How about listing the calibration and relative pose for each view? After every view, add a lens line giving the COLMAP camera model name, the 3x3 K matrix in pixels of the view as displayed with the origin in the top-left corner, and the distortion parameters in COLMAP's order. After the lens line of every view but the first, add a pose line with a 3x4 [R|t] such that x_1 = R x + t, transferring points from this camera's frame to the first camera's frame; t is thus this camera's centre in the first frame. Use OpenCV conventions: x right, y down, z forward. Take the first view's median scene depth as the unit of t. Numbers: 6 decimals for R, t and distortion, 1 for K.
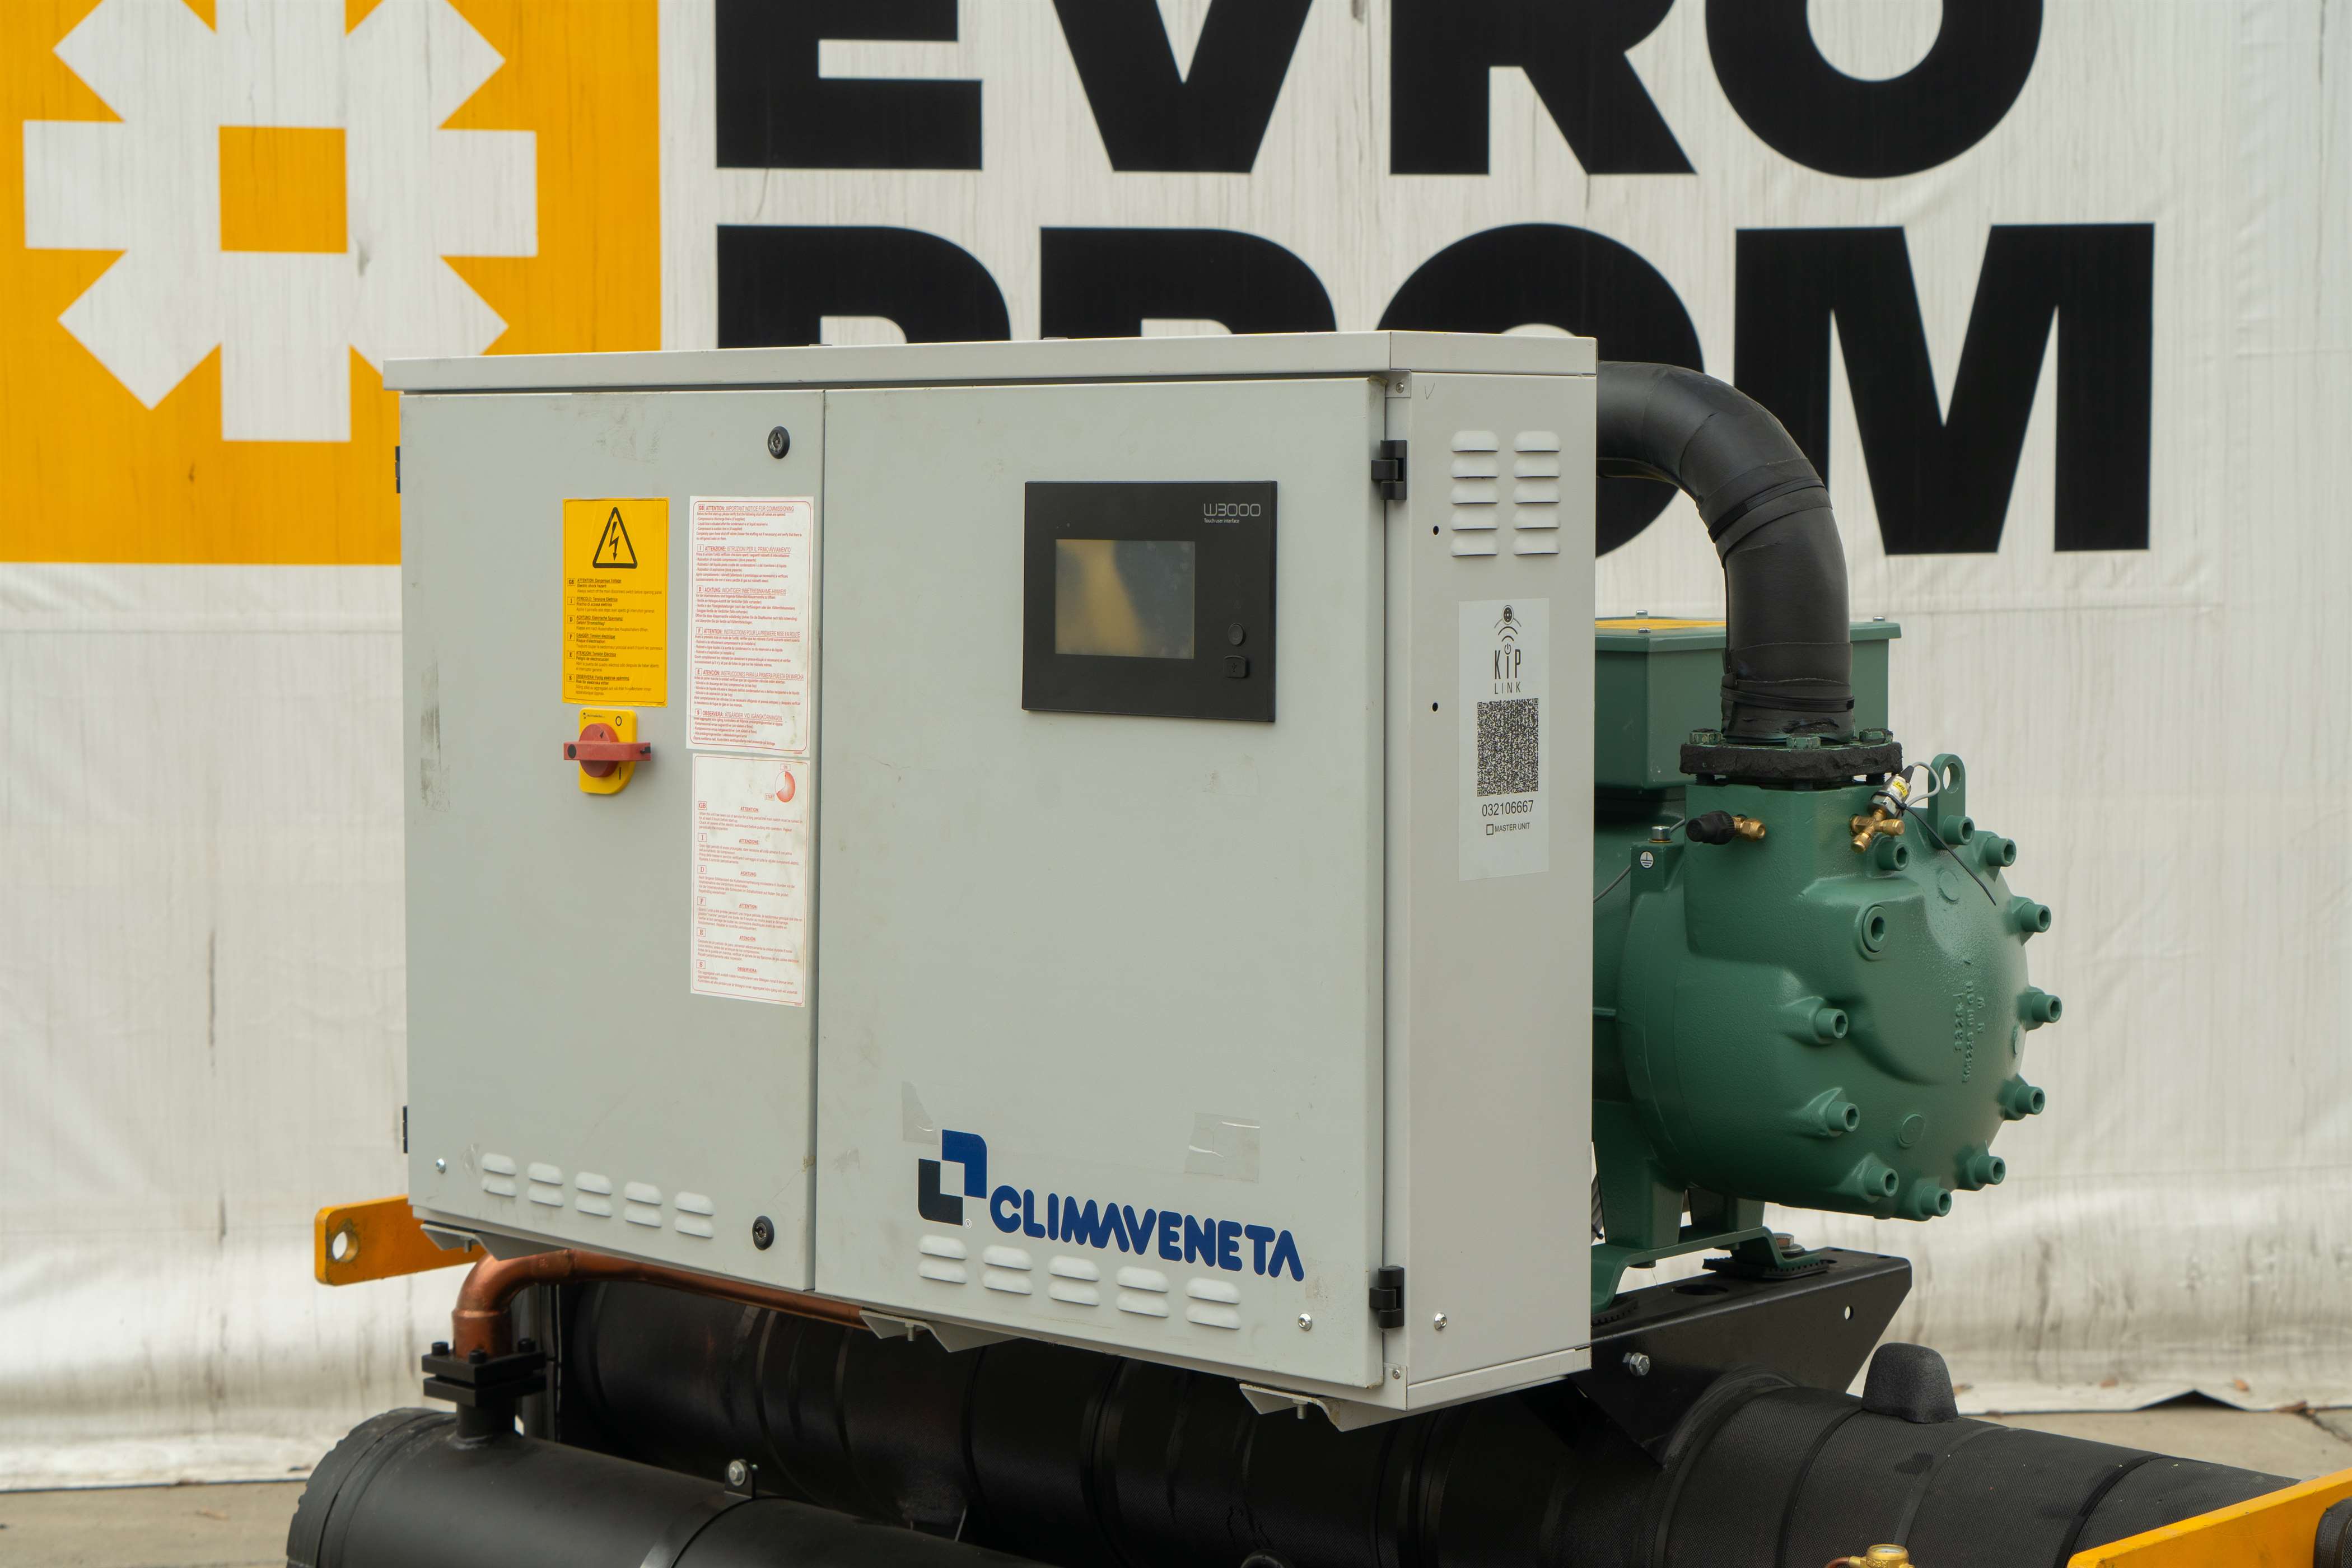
lens RADIAL K [[4466.2, 0, 1172.3], [0, 4466.2, 728.4], [0, 0, 1]] dist [0.050423, 0.150772]
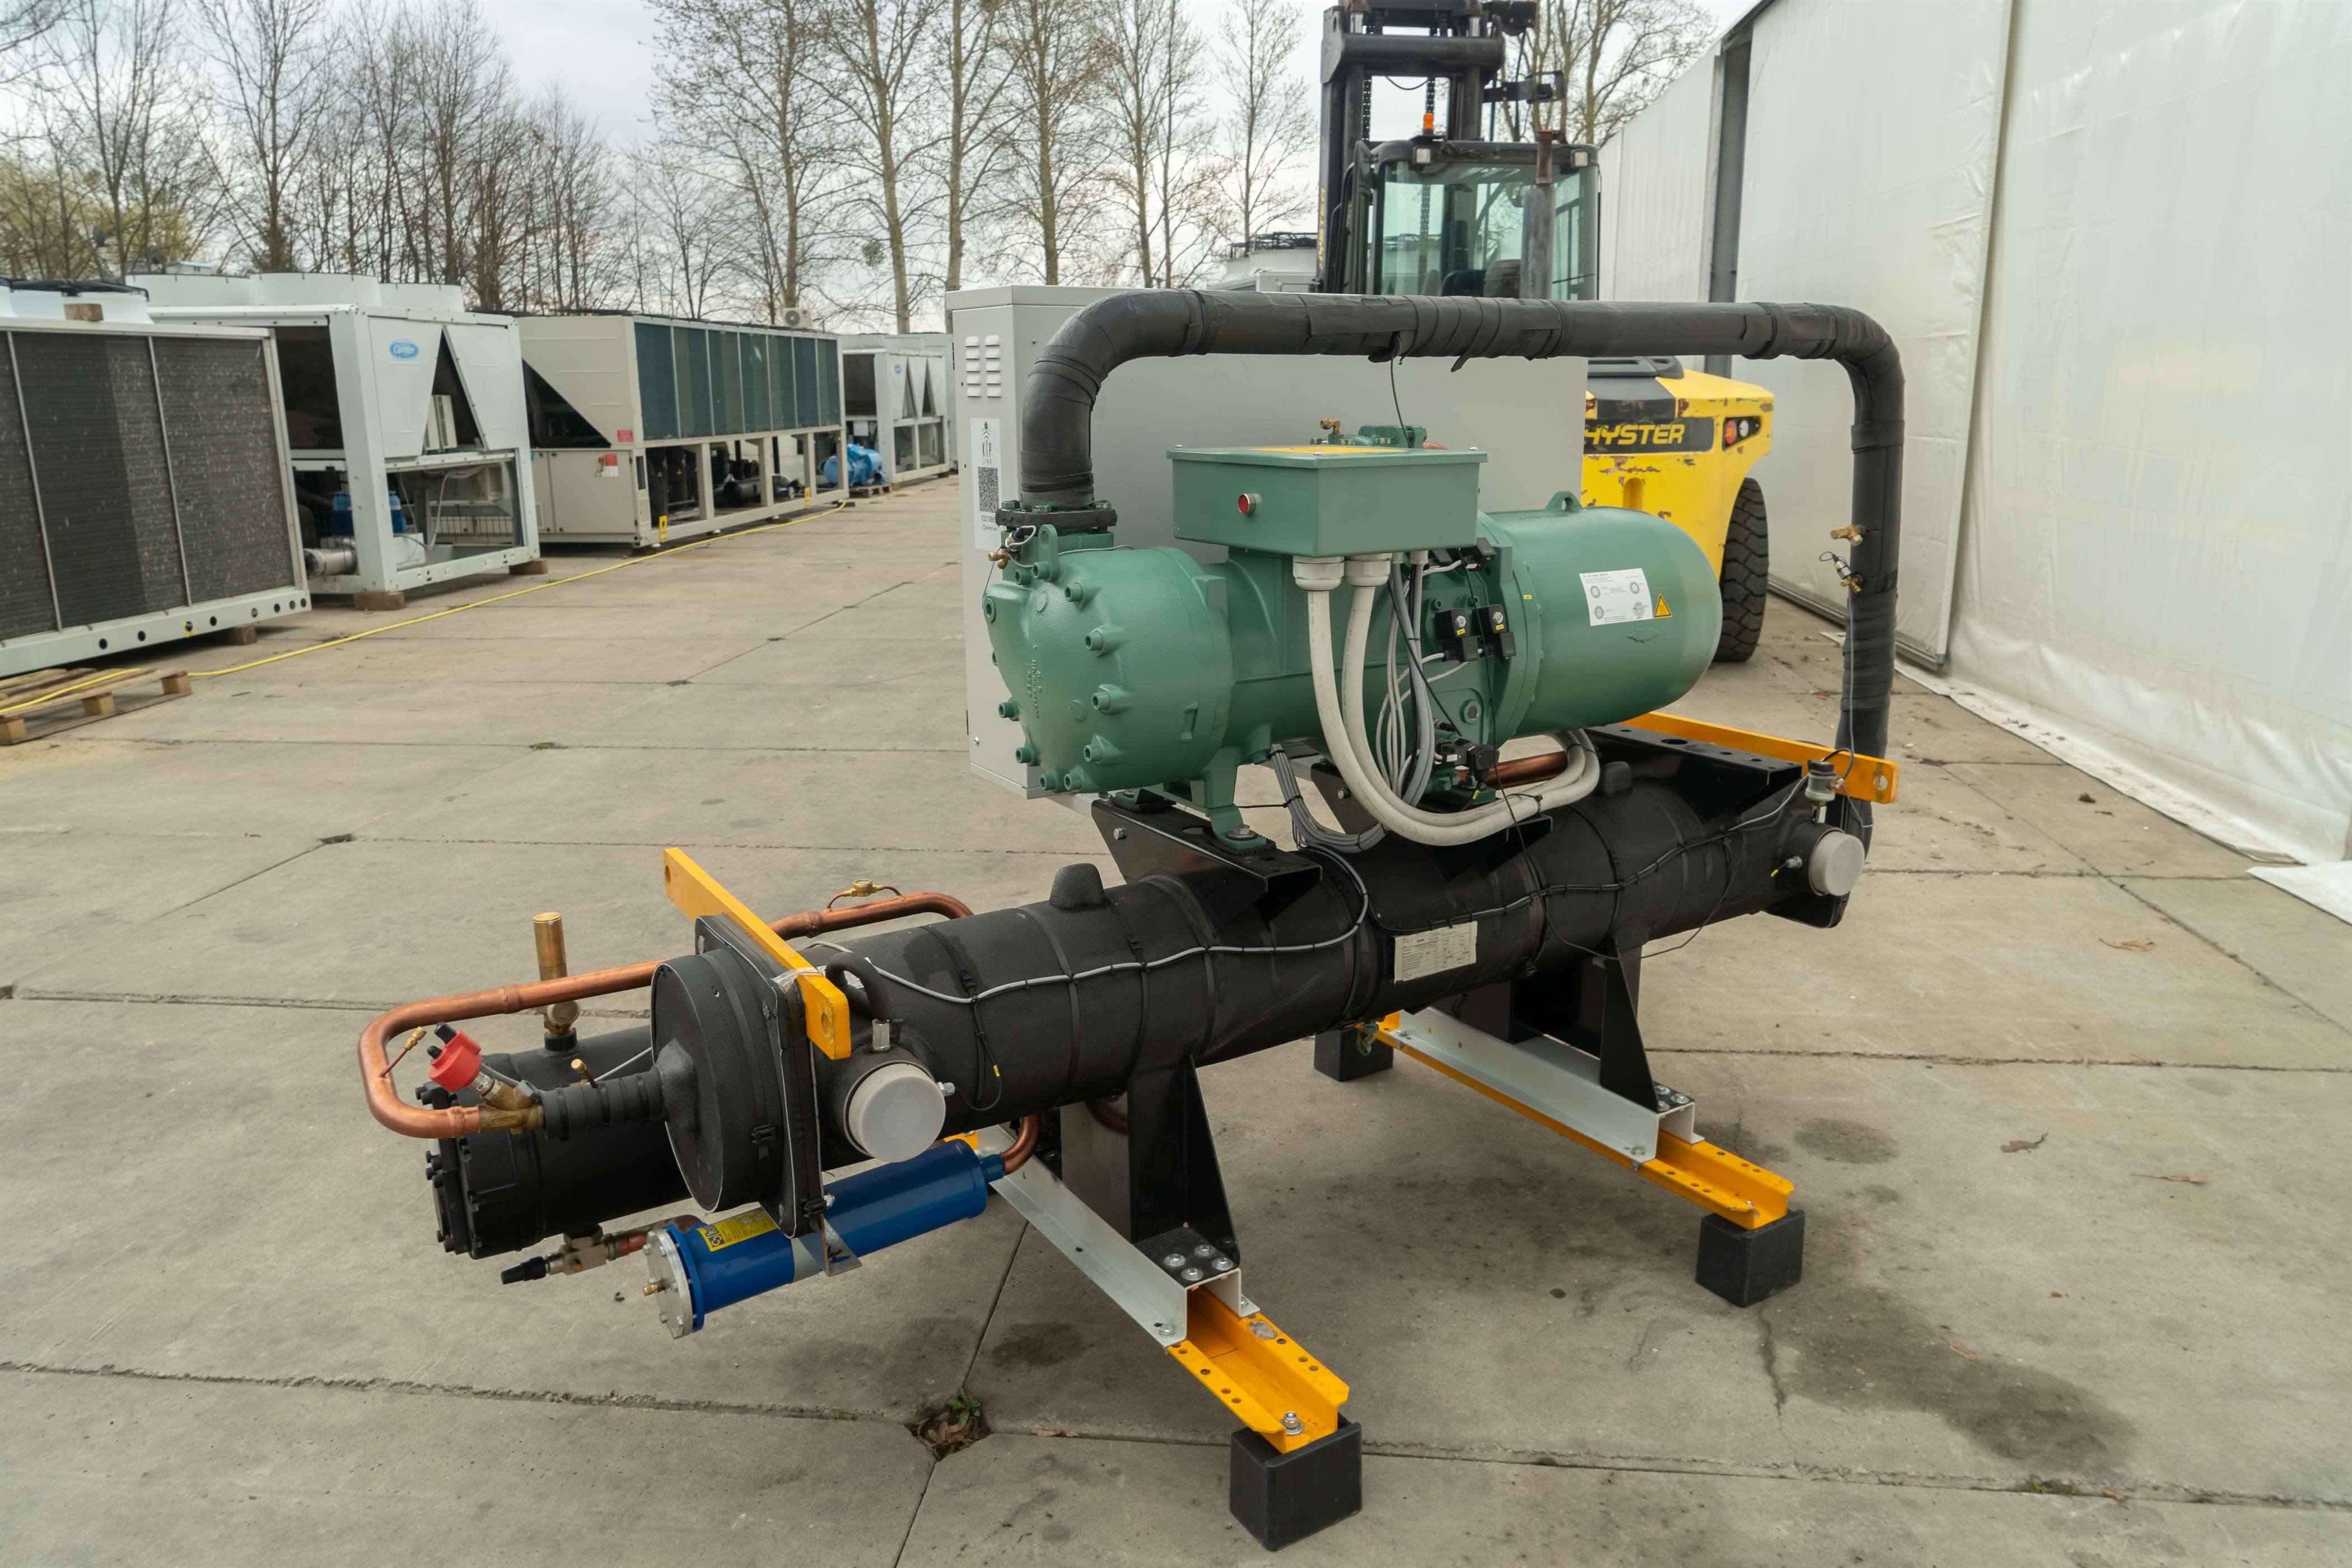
lens RADIAL K [[1596.3, 0, 1181.0], [0, 1596.3, 777.3], [0, 0, 1]] dist [0.016117, -0.023255]
pose [[-0.232903, 0.237124, -0.943148, 0.716686], [-0.052467, 0.965342, 0.255660, -0.056058], [0.971084, 0.109028, -0.212389, 1.134040]]
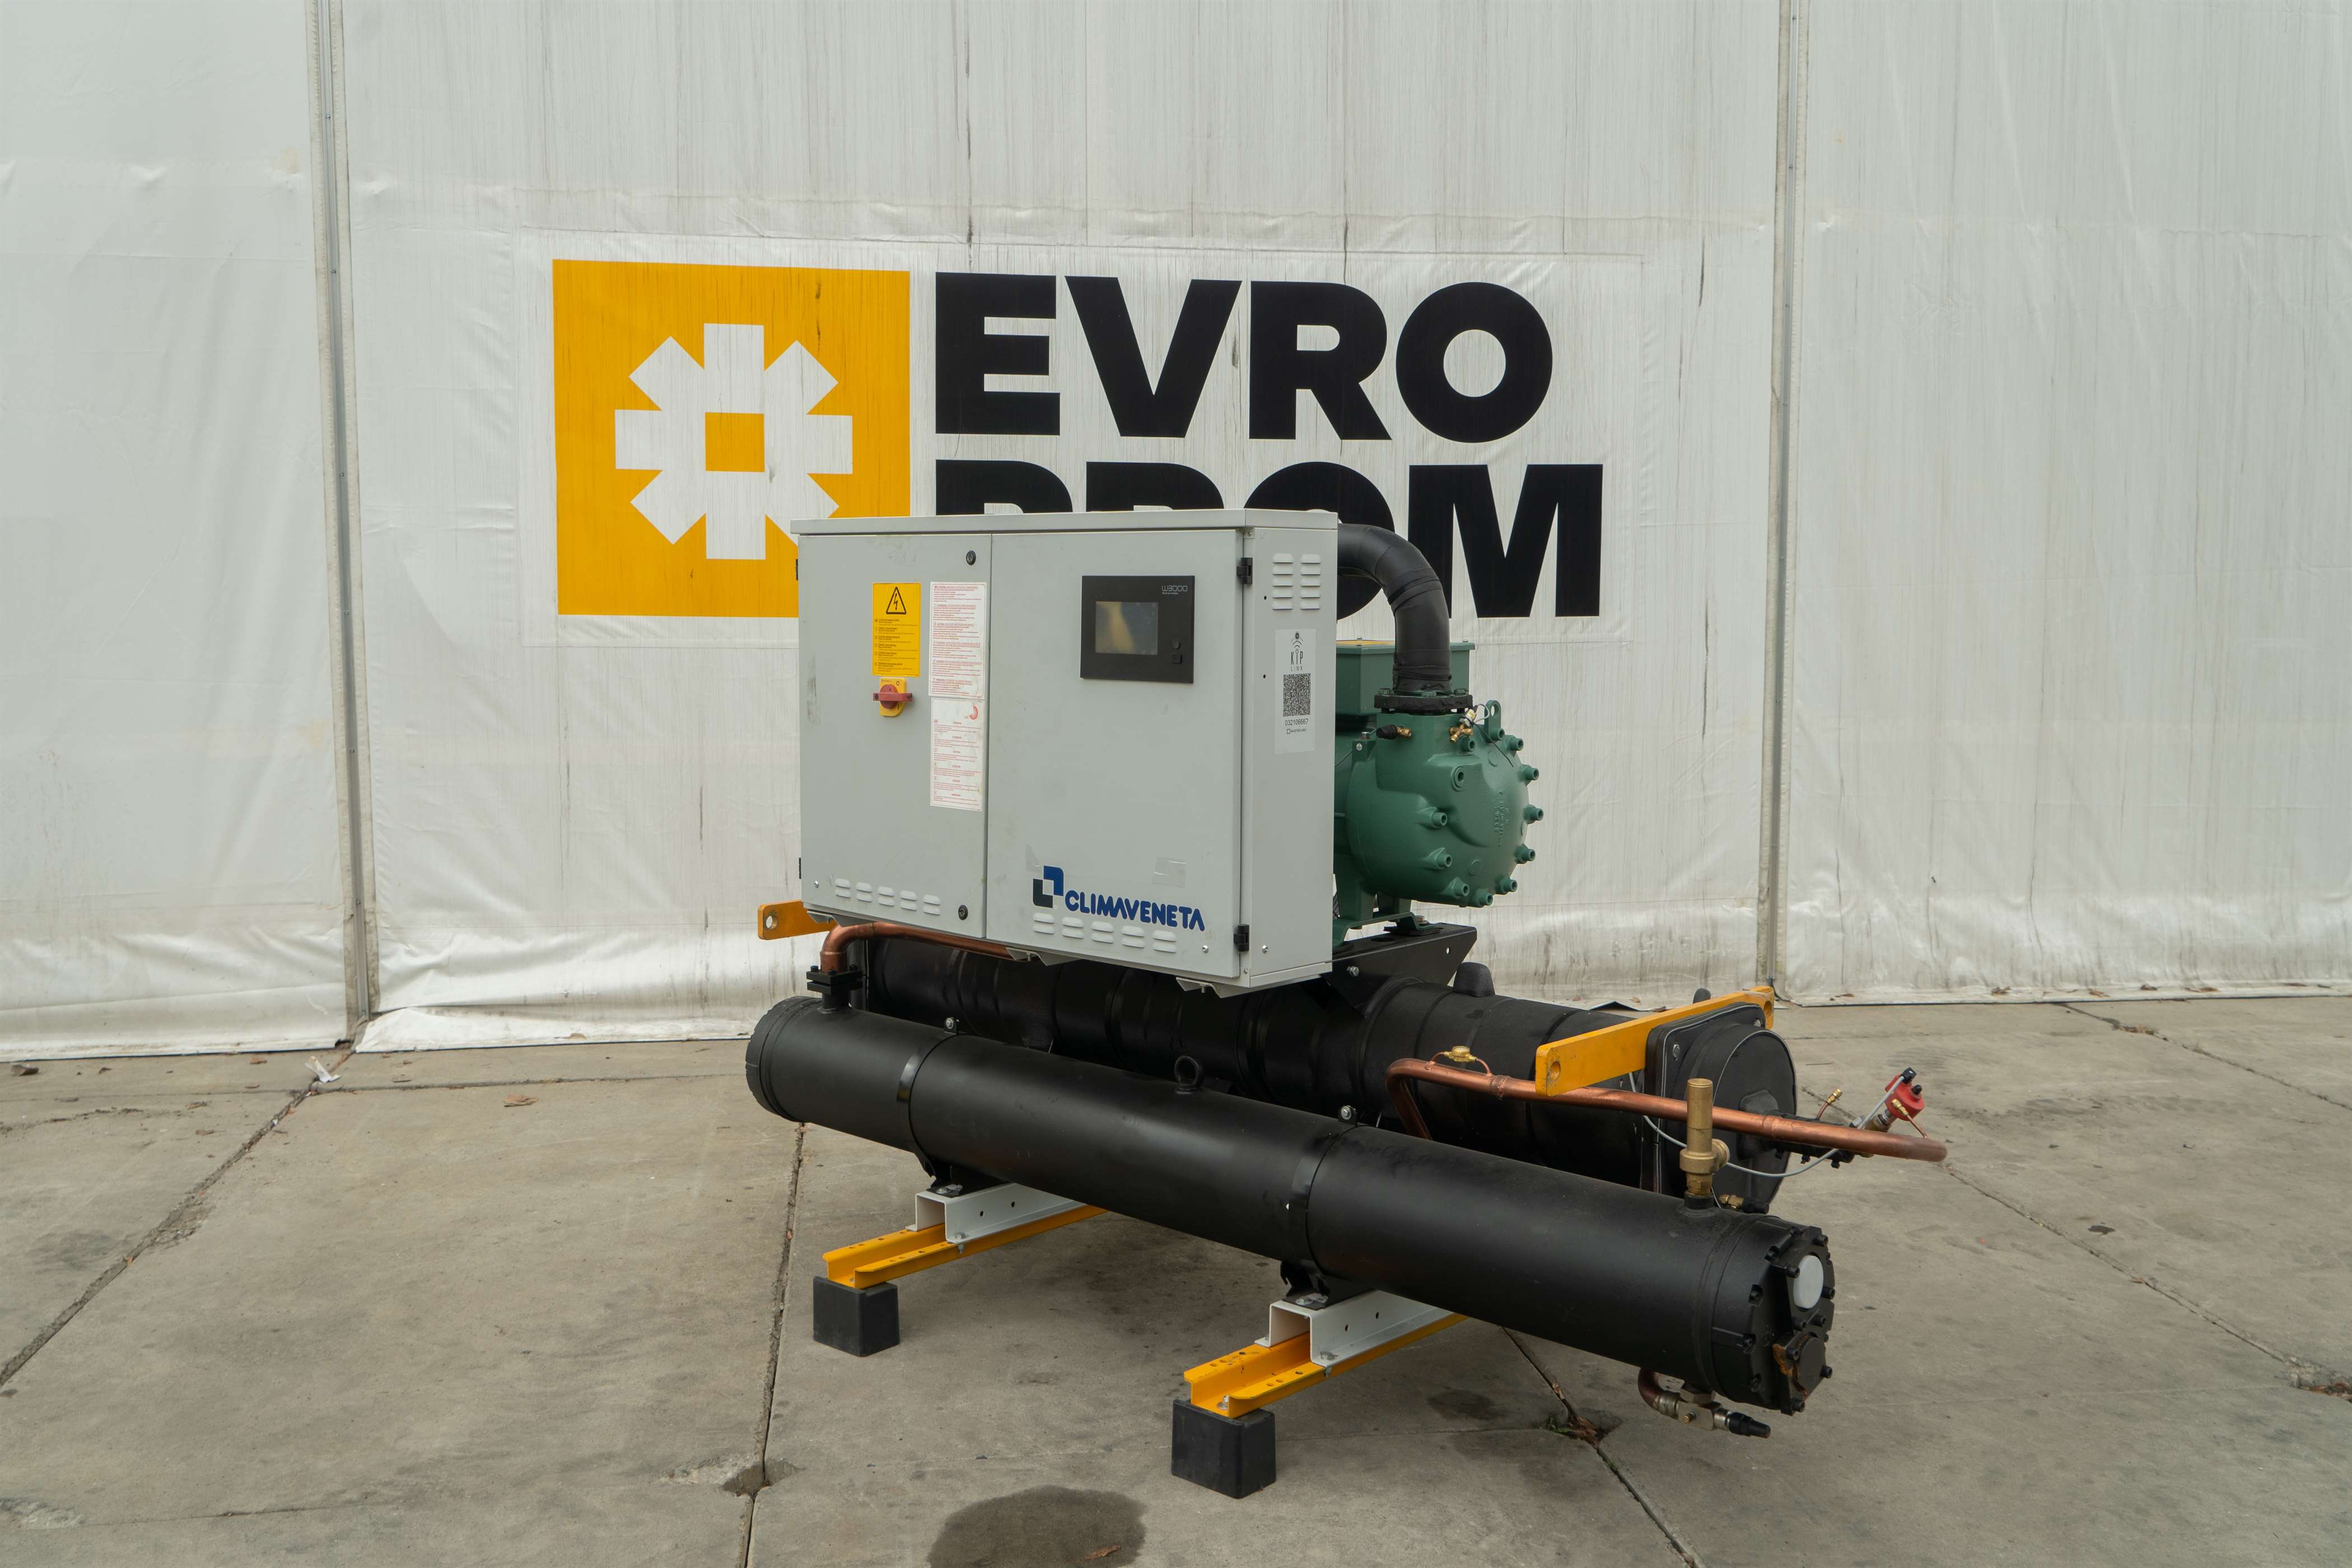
lens RADIAL K [[2157.1, 0, 1186.5], [0, 2157.1, 756.0], [0, 0, 1]] dist [0.001599, 0.012281]
pose [[0.999815, 0.004835, 0.018616, -0.000385], [-0.005267, 0.999716, 0.023223, 0.009061], [-0.018499, -0.023317, 0.999557, -0.076003]]
